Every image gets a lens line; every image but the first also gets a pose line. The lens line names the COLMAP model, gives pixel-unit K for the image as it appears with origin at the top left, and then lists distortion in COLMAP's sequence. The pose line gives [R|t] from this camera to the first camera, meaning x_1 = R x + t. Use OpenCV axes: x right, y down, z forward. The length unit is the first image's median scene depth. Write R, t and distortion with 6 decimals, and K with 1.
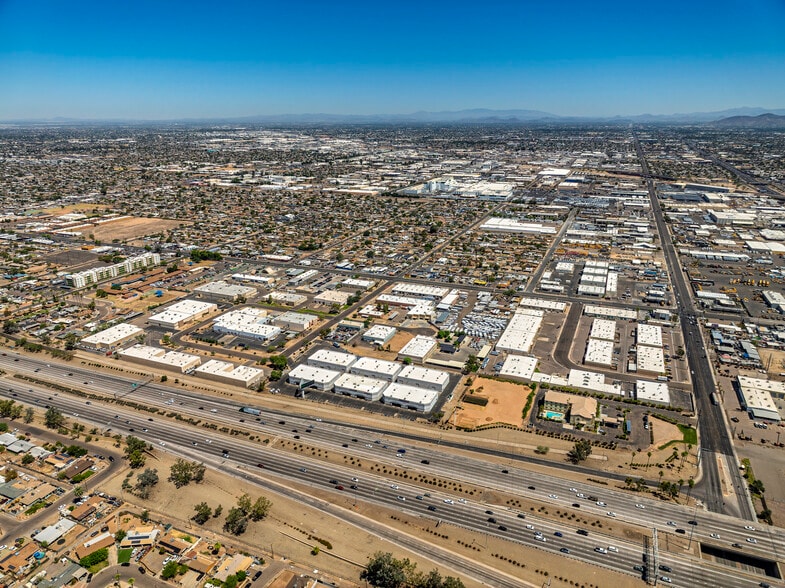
lens RADIAL K [[532.6, 0, 391.4], [0, 532.6, 294.0], [0, 0, 1]] dist [-0.000057, 0.001193]
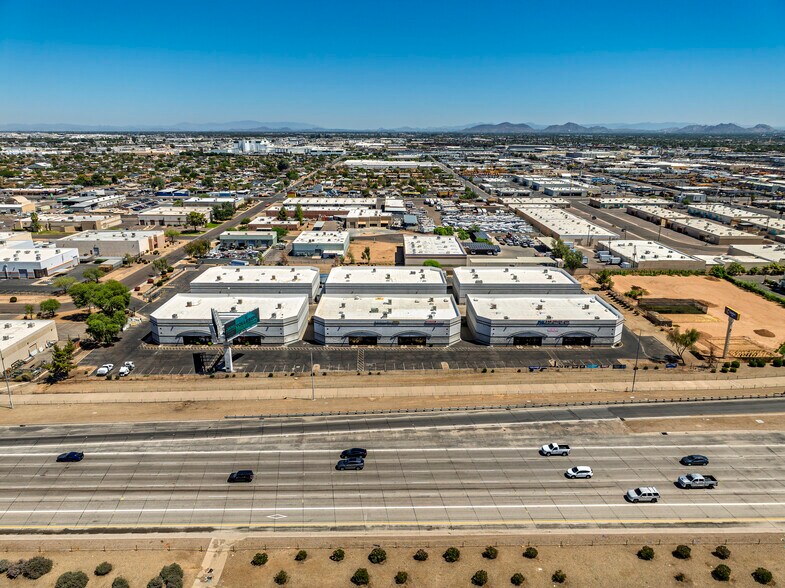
lens RADIAL K [[539.1, 0, 392.5], [0, 539.1, 294.0], [0, 0, 1]] dist [-0.000603, 0.000147]
pose [[0.918343, -0.109097, 0.380451, -0.145699], [0.118755, 0.992922, -0.001926, 0.123648], [-0.377548, 0.046949, 0.924799, 0.520741]]
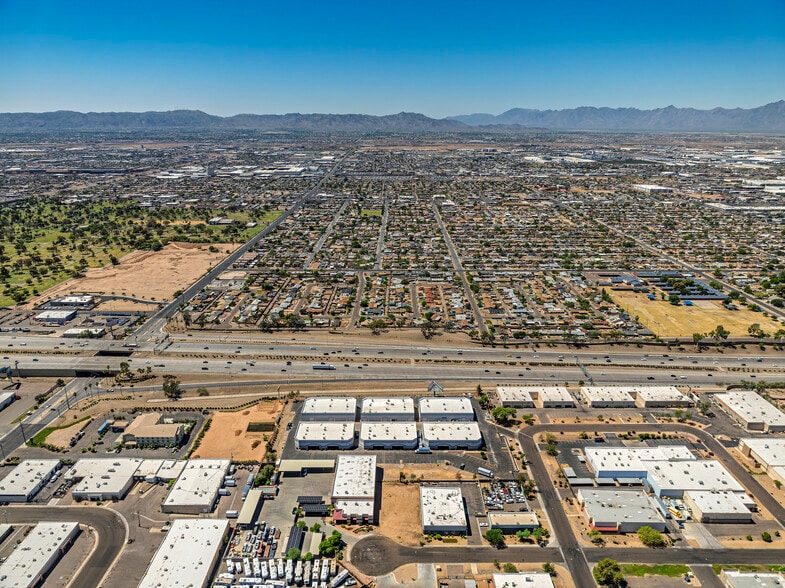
lens RADIAL K [[532.6, 0, 391.4], [0, 532.6, 294.0], [0, 0, 1]] dist [-0.000057, 0.001193]
pose [[-0.919830, 0.119951, -0.373529, 0.198395], [-0.124545, 0.813578, 0.567960, -0.398588], [0.372023, 0.568948, -0.733415, 1.213006]]
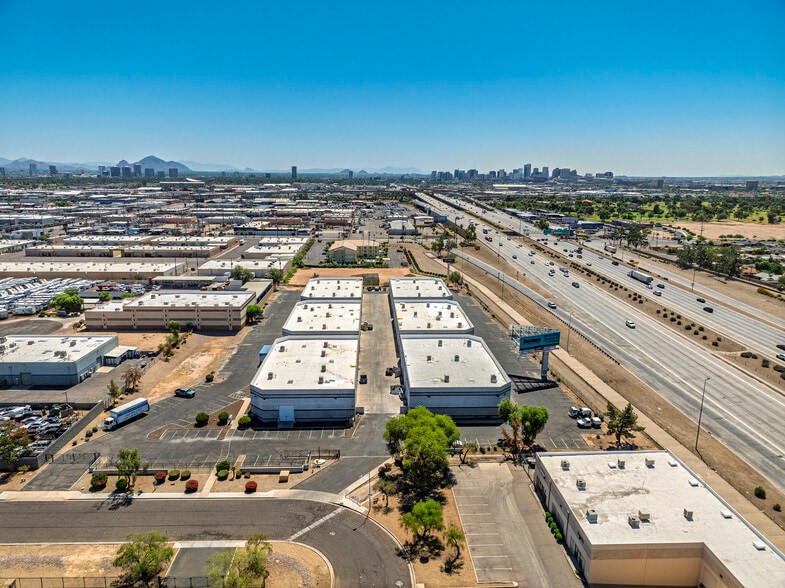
lens RADIAL K [[532.6, 0, 391.4], [0, 532.6, 294.0], [0, 0, 1]] dist [-0.000057, 0.001193]
pose [[-0.426363, -0.200909, 0.881958, -0.312586], [0.275905, 0.899674, 0.338325, 0.005034], [-0.861447, 0.387586, -0.328155, 0.891222]]
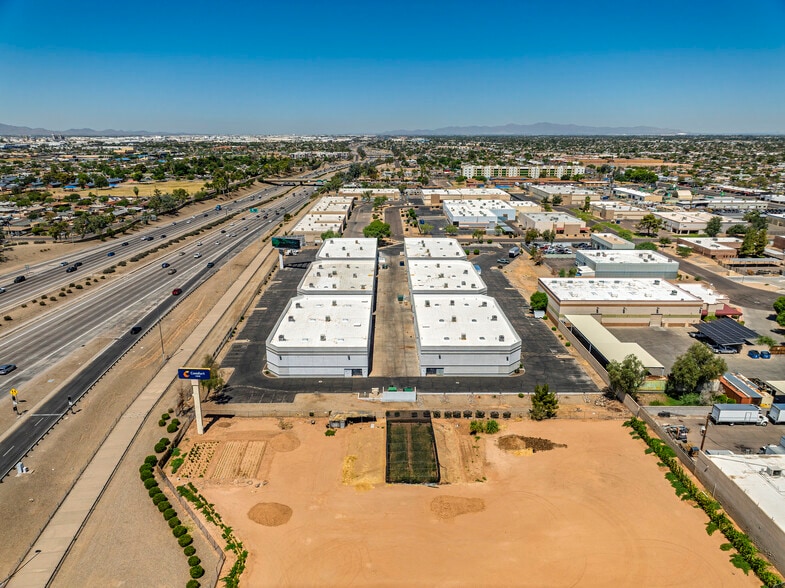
lens RADIAL K [[532.6, 0, 391.4], [0, 532.6, 294.0], [0, 0, 1]] dist [-0.000057, 0.001193]
pose [[0.396104, 0.268809, -0.877977, 0.246720], [-0.290092, 0.943849, 0.158100, 0.081154], [0.871176, 0.192070, 0.451842, 0.658235]]
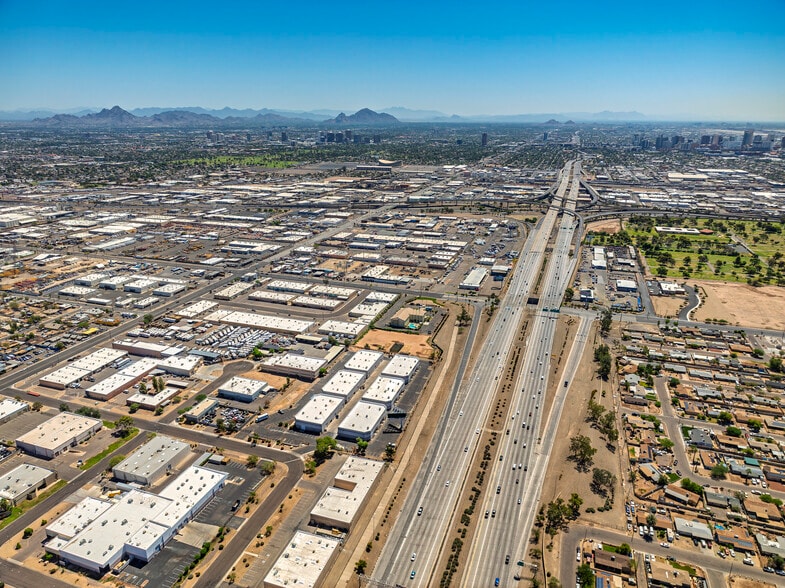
lens RADIAL K [[532.6, 0, 391.4], [0, 532.6, 294.0], [0, 0, 1]] dist [-0.000057, 0.001193]
pose [[-0.068996, -0.312661, 0.947356, -0.714635], [0.310857, 0.895602, 0.318220, -0.224662], [-0.947949, 0.316448, 0.035399, 0.694223]]
